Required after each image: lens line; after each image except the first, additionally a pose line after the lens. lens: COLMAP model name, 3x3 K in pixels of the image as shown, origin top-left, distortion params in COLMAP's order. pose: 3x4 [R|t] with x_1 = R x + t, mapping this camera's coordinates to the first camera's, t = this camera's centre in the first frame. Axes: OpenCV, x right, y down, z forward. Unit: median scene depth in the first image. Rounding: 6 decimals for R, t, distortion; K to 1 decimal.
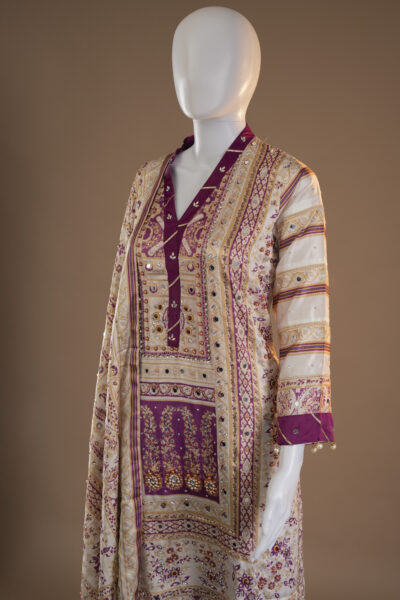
lens RADIAL K [[868.2, 0, 257.3], [0, 868.2, 319.8], [0, 0, 1]] dist [-0.142116, 1.353416]
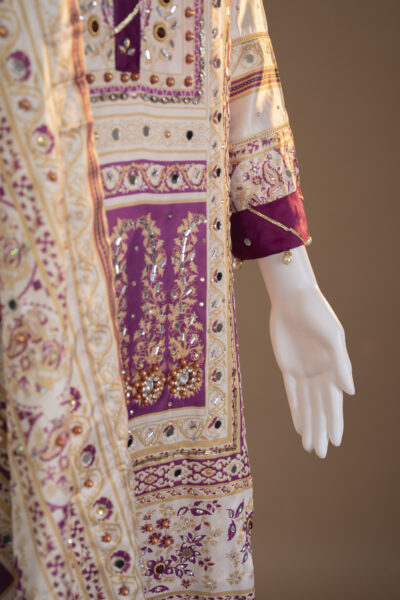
lens RADIAL K [[846.2, 0, 200.0], [0, 846.2, 300.0], [0, 0, 1]] dist [-0.133830, 1.061933]
pose [[0.333111, -0.188641, 0.923824, -0.481317], [0.136442, 0.979114, 0.150733, 0.082473], [-0.932963, 0.075837, 0.351892, 0.836780]]
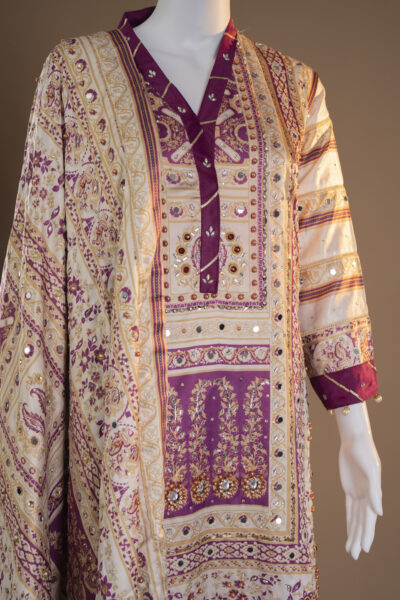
lens RADIAL K [[846.2, 0, 200.0], [0, 846.2, 300.0], [0, 0, 1]] dist [-0.133830, 1.061933]
pose [[0.723633, -0.039882, 0.689031, -0.575198], [0.094374, 0.994670, -0.041540, 0.064800], [-0.683702, 0.095086, 0.723540, 0.512858]]
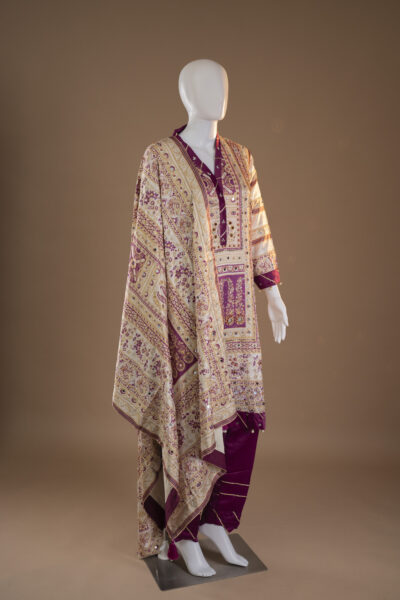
lens RADIAL K [[846.2, 0, 200.0], [0, 846.2, 300.0], [0, 0, 1]] dist [-0.133830, 1.061933]
pose [[0.502338, -0.141502, 0.853015, -1.653792], [0.152219, 0.985584, 0.073852, 0.006093], [-0.851168, 0.092746, 0.516635, 0.138629]]
